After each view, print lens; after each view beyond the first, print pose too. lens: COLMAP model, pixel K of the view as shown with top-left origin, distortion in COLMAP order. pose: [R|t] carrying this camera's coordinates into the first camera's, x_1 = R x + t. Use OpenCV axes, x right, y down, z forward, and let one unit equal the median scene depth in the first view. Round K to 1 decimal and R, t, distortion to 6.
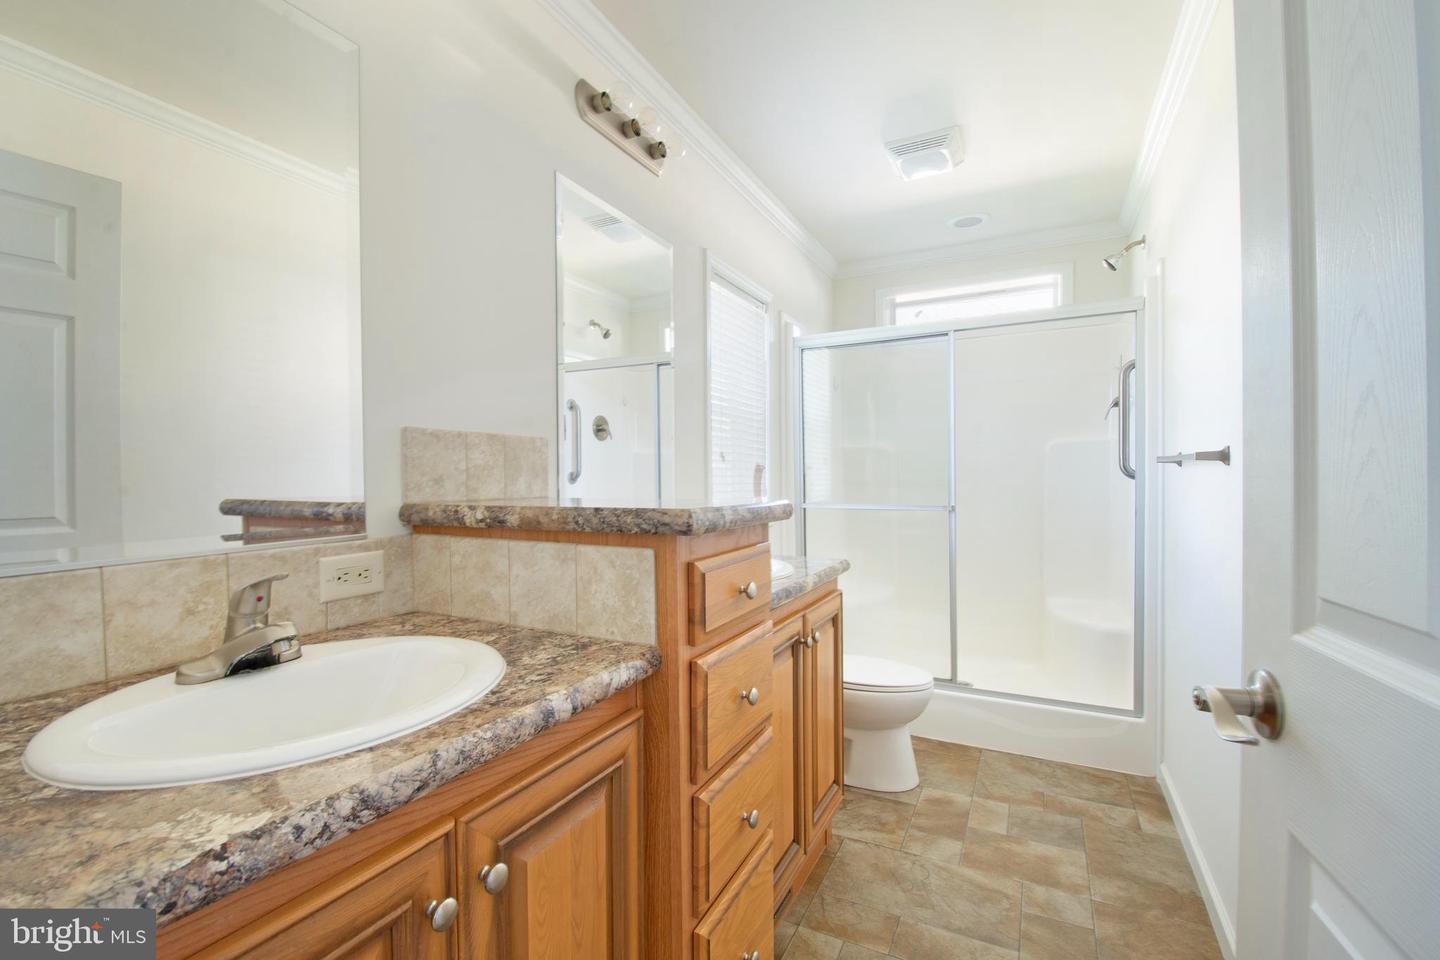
lens RADIAL K [[622.5, 0, 703.5], [0, 622.5, 480.2], [0, 0, 1]] dist [0.008126, -0.017864]
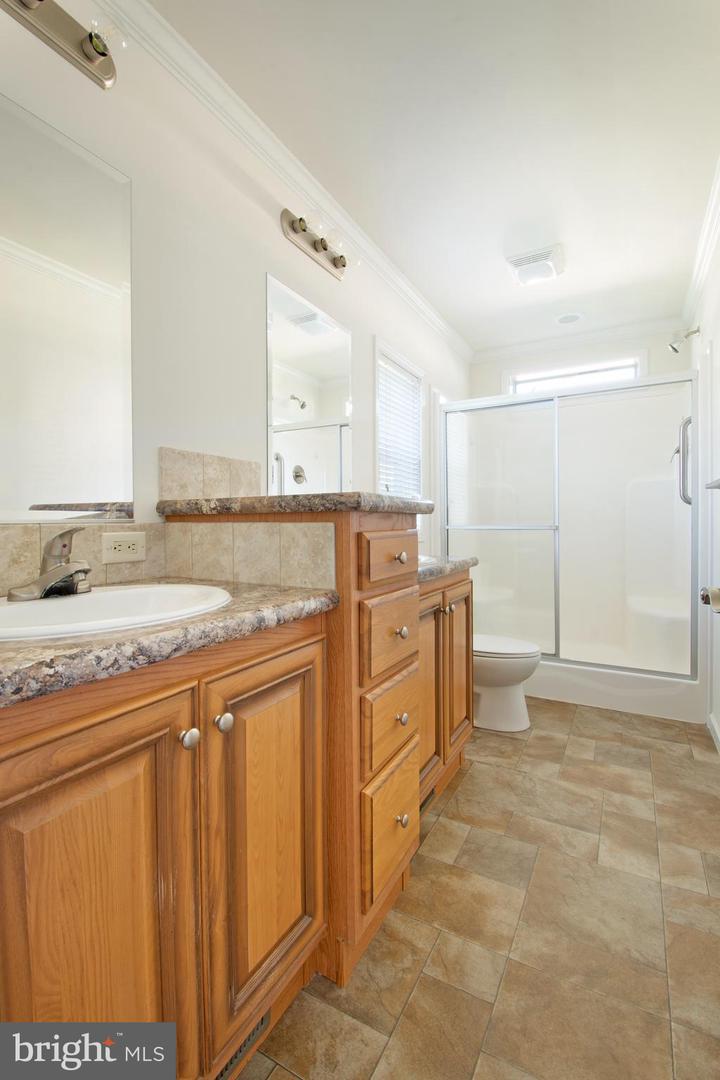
lens RADIAL K [[466.9, 0, 366.9], [0, 466.9, 524.1], [0, 0, 1]] dist [0.008126, -0.017864]
pose [[0.999831, 0.003077, -0.018137, 0.012281], [-0.003139, 0.999989, -0.003418, 0.096684], [0.018127, 0.003474, 0.999830, -0.059521]]
